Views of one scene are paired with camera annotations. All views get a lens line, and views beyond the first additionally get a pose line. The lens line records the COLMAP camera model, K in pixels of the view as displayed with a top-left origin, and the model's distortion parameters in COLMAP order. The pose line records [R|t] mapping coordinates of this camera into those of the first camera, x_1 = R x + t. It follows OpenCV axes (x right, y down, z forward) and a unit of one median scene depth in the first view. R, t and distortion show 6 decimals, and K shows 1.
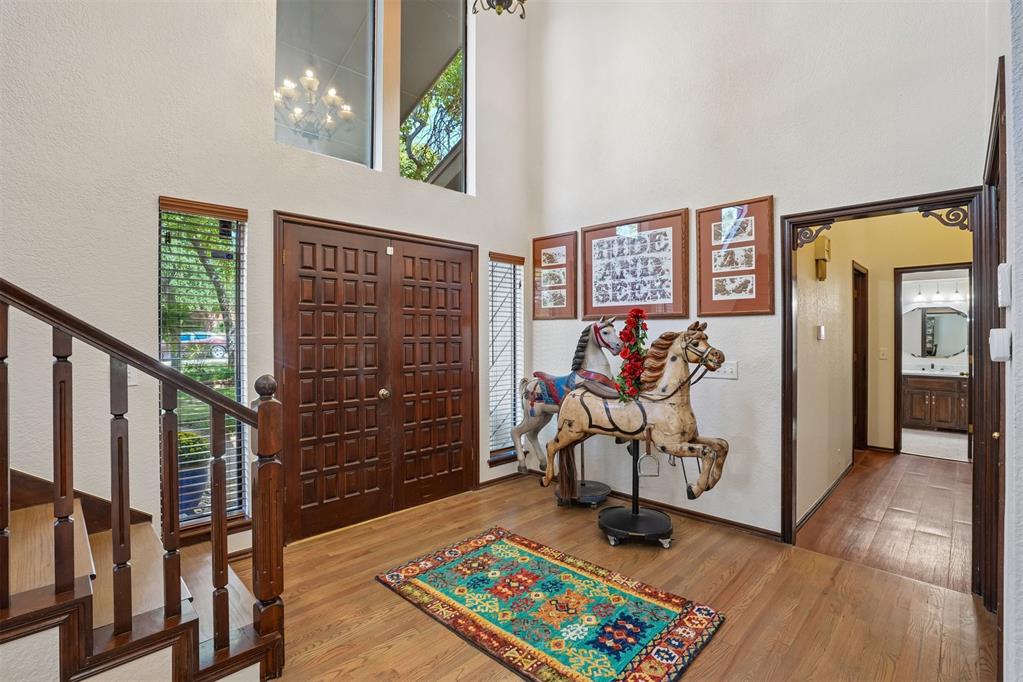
lens RADIAL K [[474.3, 0, 509.3], [0, 474.3, 336.5], [0, 0, 1]] dist [-0.020162, 0.000983]
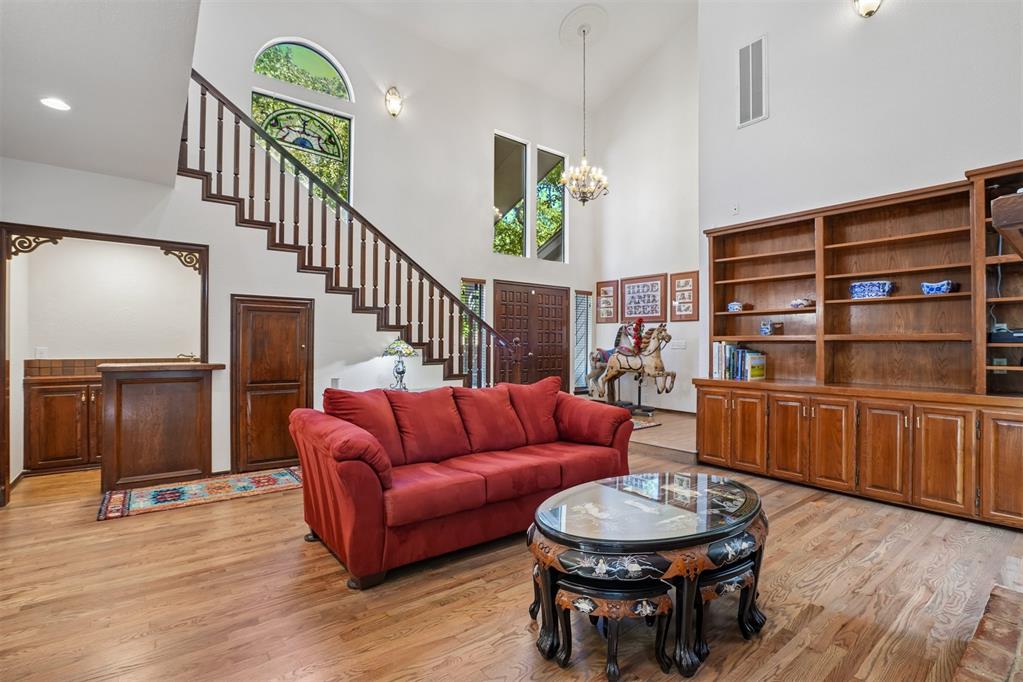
lens RADIAL K [[474.3, 0, 515.8], [0, 474.3, 339.6], [0, 0, 1]] dist [-0.020162, 0.000983]
pose [[0.992396, 0.008150, -0.122817, -0.049895], [-0.009099, 0.999933, -0.007168, 0.061972], [0.122750, 0.008231, 0.992403, -1.239768]]
